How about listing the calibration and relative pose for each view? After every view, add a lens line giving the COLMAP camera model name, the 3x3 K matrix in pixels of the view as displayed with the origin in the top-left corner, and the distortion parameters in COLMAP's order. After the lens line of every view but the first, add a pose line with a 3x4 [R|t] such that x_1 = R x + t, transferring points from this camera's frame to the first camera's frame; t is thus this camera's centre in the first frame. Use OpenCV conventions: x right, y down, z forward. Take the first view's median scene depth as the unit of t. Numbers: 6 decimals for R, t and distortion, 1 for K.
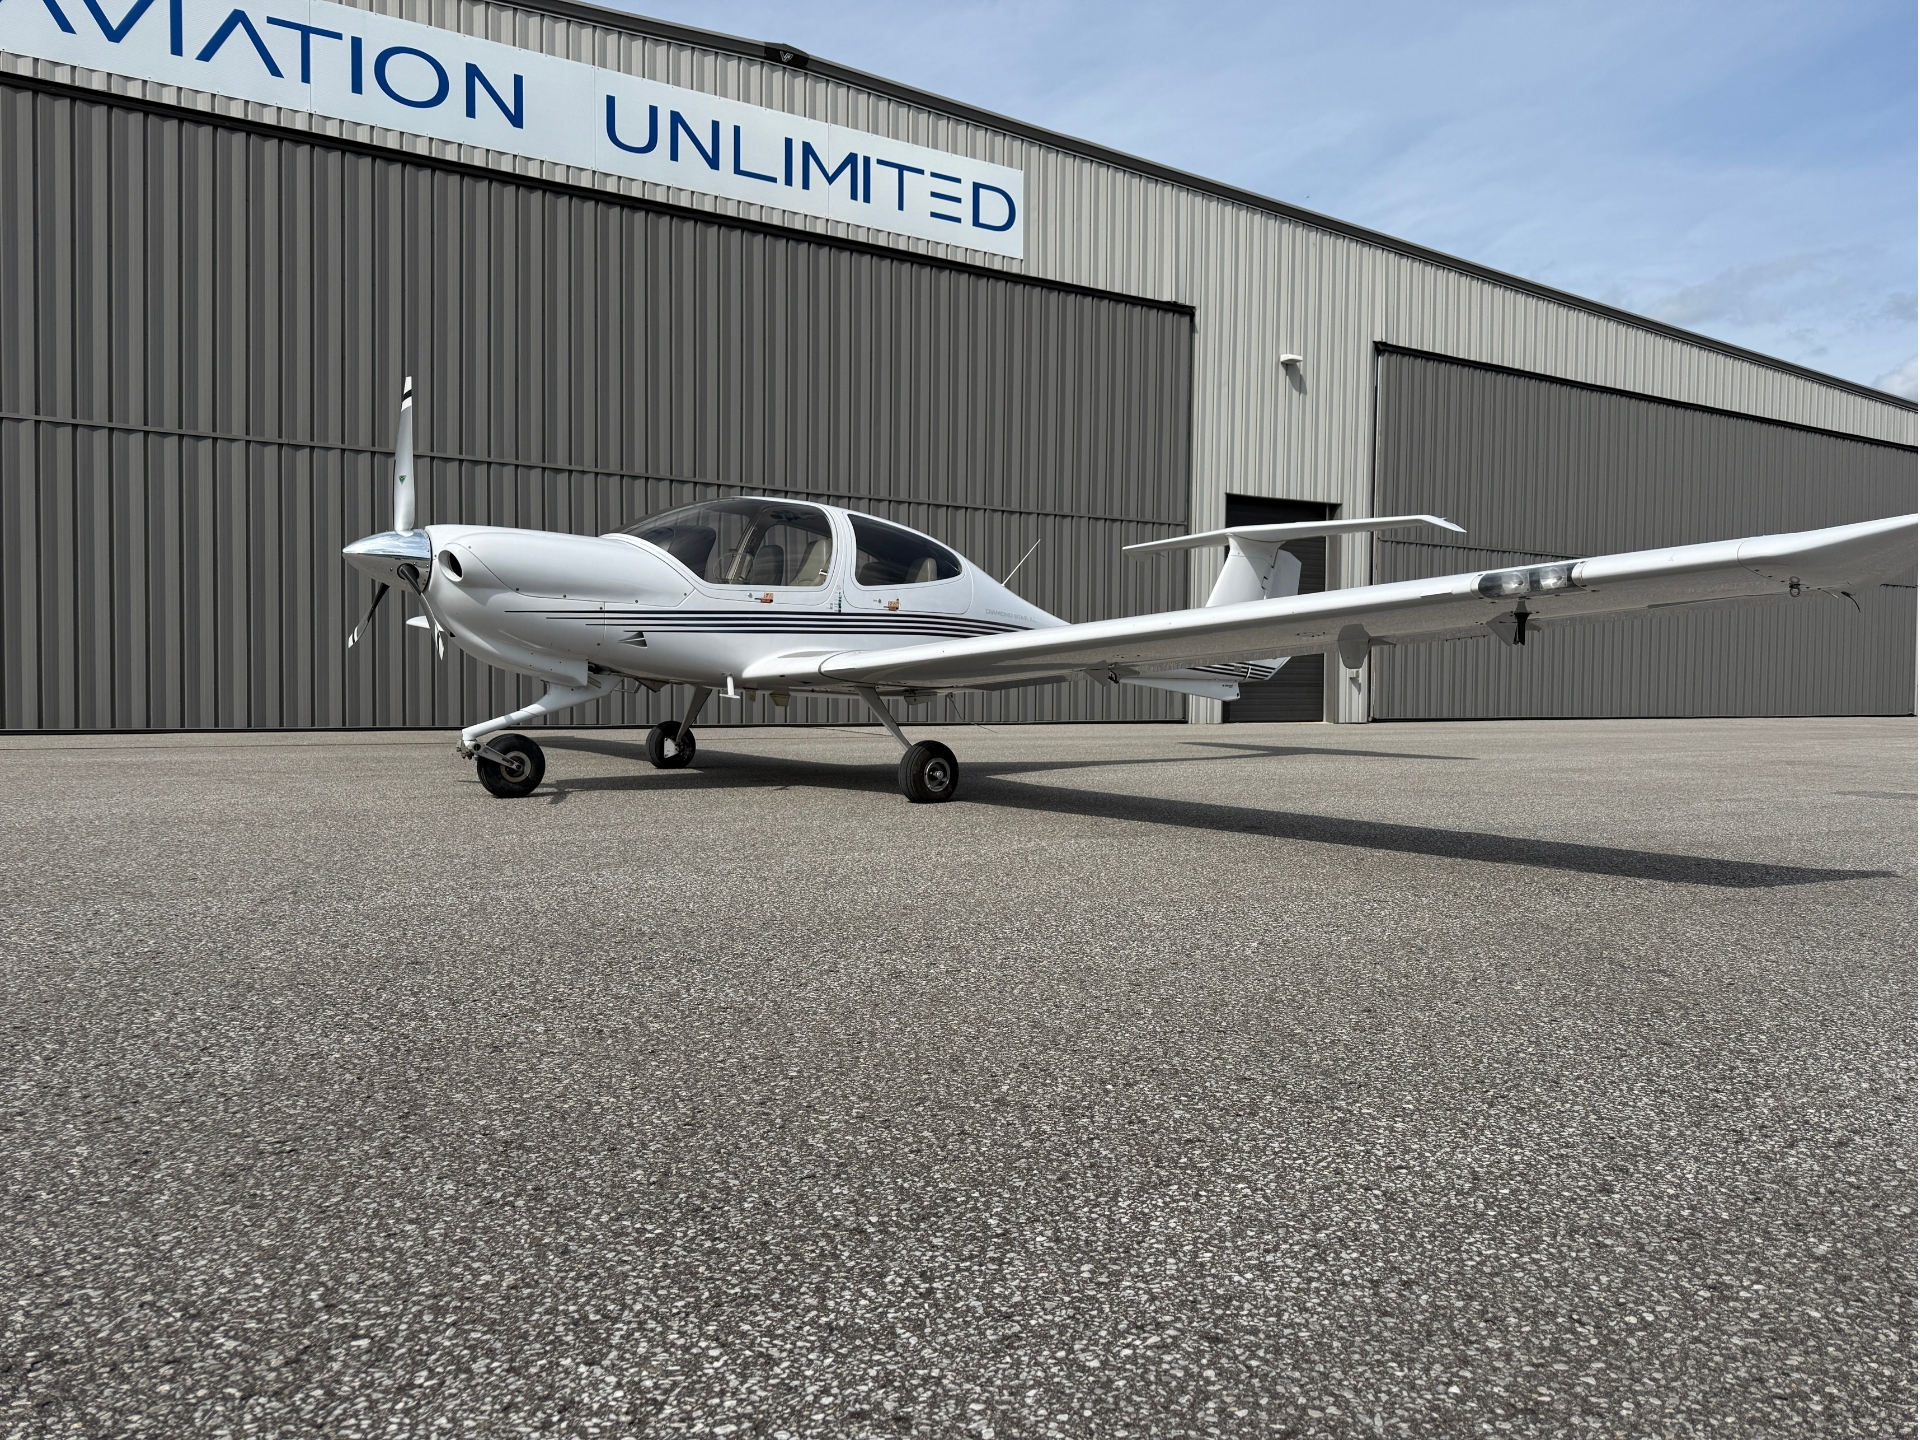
lens RADIAL K [[1324.2, 0, 954.4], [0, 1324.2, 688.4], [0, 0, 1]] dist [0.038660, -0.061162]
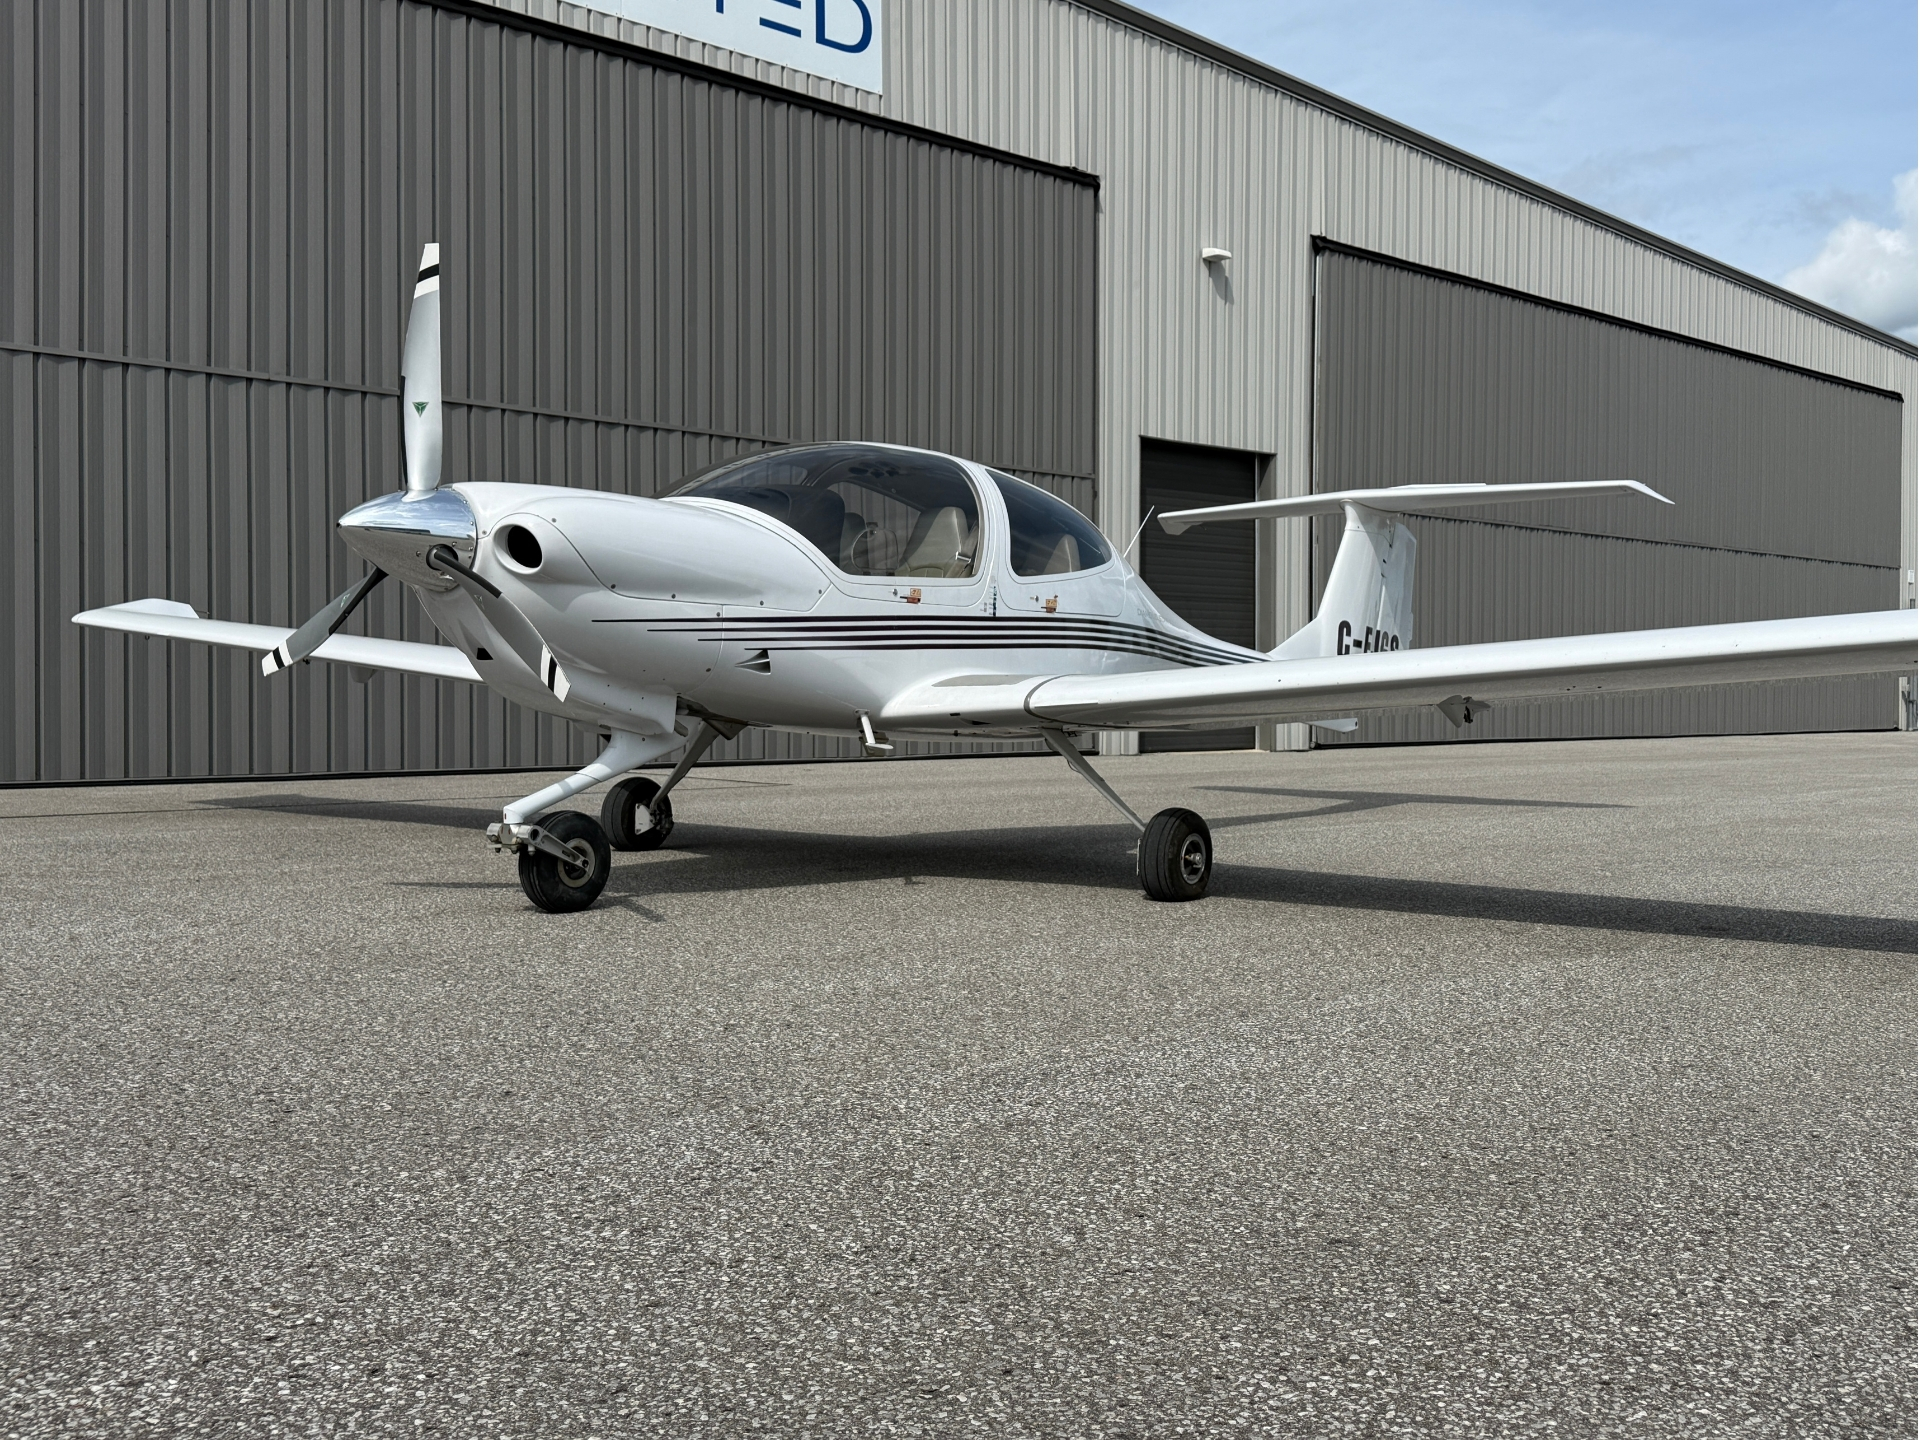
lens RADIAL K [[1859.3, 0, 954.9], [0, 1859.3, 686.2], [0, 0, 1]] dist [0.058913, 0.000000]
pose [[0.977899, -0.004616, 0.209025, -0.125385], [0.005800, 0.999970, -0.005051, -0.007341], [-0.208996, 0.006152, 0.977897, 0.033175]]
